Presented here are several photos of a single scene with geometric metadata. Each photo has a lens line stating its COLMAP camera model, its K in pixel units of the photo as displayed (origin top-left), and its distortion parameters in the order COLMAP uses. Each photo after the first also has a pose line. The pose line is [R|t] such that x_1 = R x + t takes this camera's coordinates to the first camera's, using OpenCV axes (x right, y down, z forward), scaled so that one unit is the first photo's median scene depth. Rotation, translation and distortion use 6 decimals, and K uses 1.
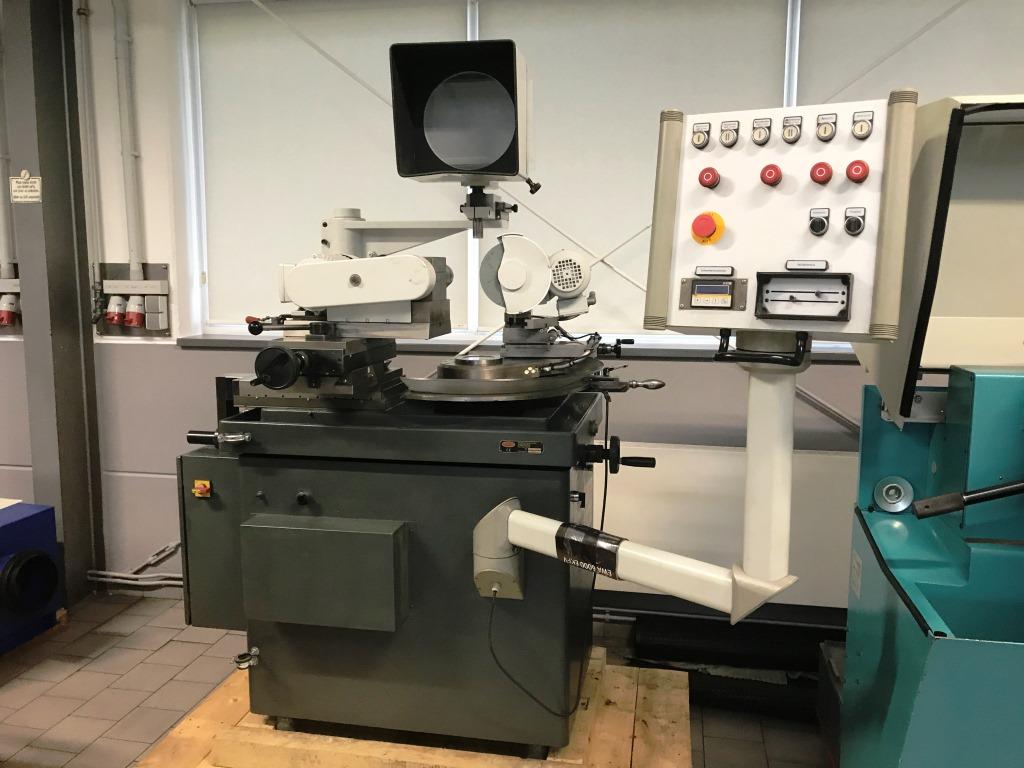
lens RADIAL K [[834.1, 0, 517.3], [0, 834.1, 386.3], [0, 0, 1]] dist [-0.003259, -0.007196]
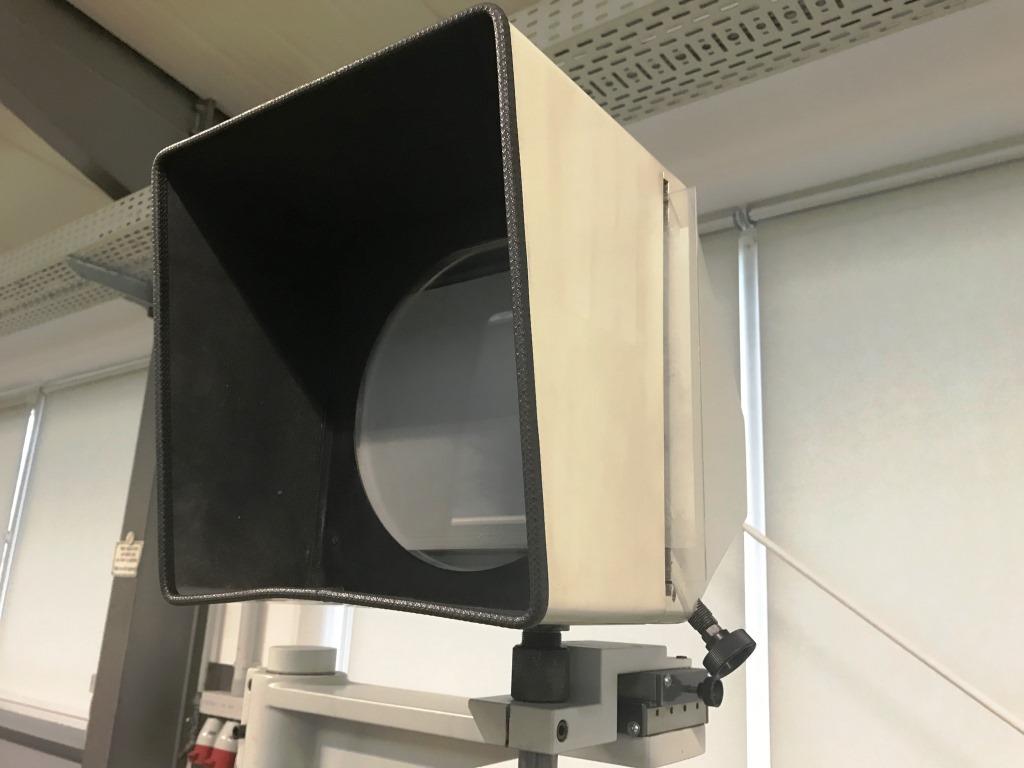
lens RADIAL K [[819.5, 0, 513.6], [0, 819.5, 364.4], [0, 0, 1]] dist [0.010953, 0.006967]
pose [[0.898525, -0.094292, -0.428674, 0.067742], [-0.092007, 0.914491, -0.394005, -0.198221], [0.429170, 0.393465, 0.813018, 0.698683]]
